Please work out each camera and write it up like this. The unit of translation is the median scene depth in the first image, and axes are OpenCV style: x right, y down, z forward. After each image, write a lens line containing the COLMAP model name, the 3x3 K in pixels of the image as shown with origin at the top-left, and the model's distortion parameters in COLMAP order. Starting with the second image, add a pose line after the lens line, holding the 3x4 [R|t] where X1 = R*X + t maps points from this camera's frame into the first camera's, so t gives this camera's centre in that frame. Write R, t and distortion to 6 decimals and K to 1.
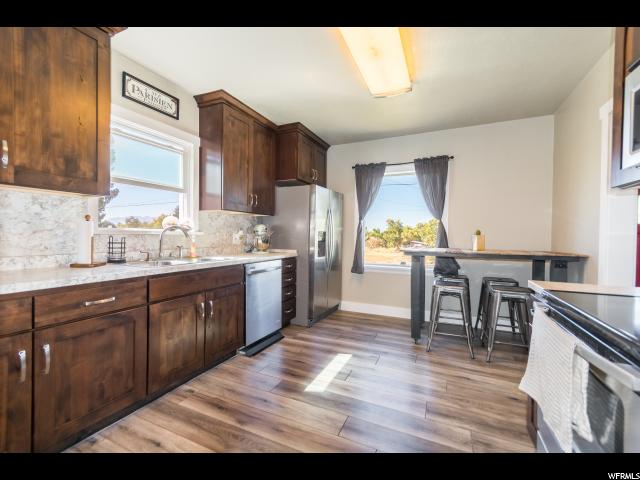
lens RADIAL K [[277.3, 0, 315.5], [0, 277.3, 238.0], [0, 0, 1]] dist [-0.000375, -0.000263]
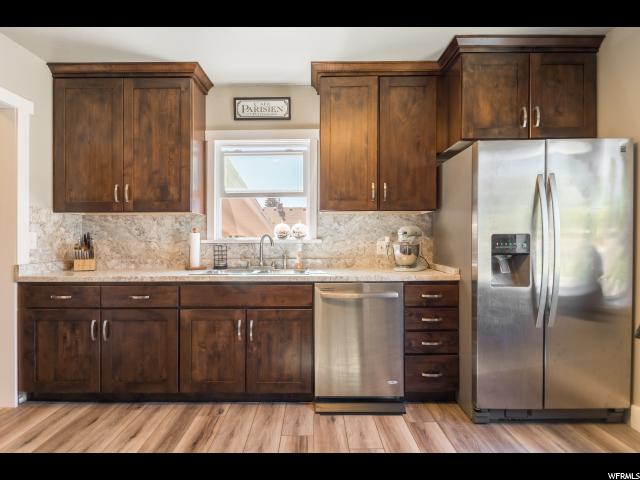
lens RADIAL K [[320.7, 0, 316.5], [0, 320.7, 239.3], [0, 0, 1]] dist [0.001161, -0.000217]
pose [[0.427117, -0.020099, -0.903973, 0.527919], [0.000400, 0.999757, -0.022040, -0.001040], [0.904196, 0.009052, 0.427022, 0.653887]]
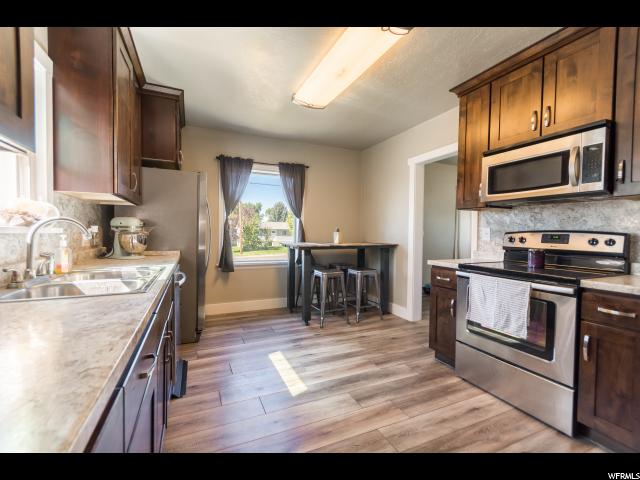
lens RADIAL K [[277.3, 0, 315.5], [0, 277.3, 238.0], [0, 0, 1]] dist [-0.000375, -0.000263]
pose [[0.654573, -0.020679, 0.755716, -0.564214], [0.003083, 0.999691, 0.024684, -0.016326], [-0.755993, -0.013828, 0.654434, 0.249056]]
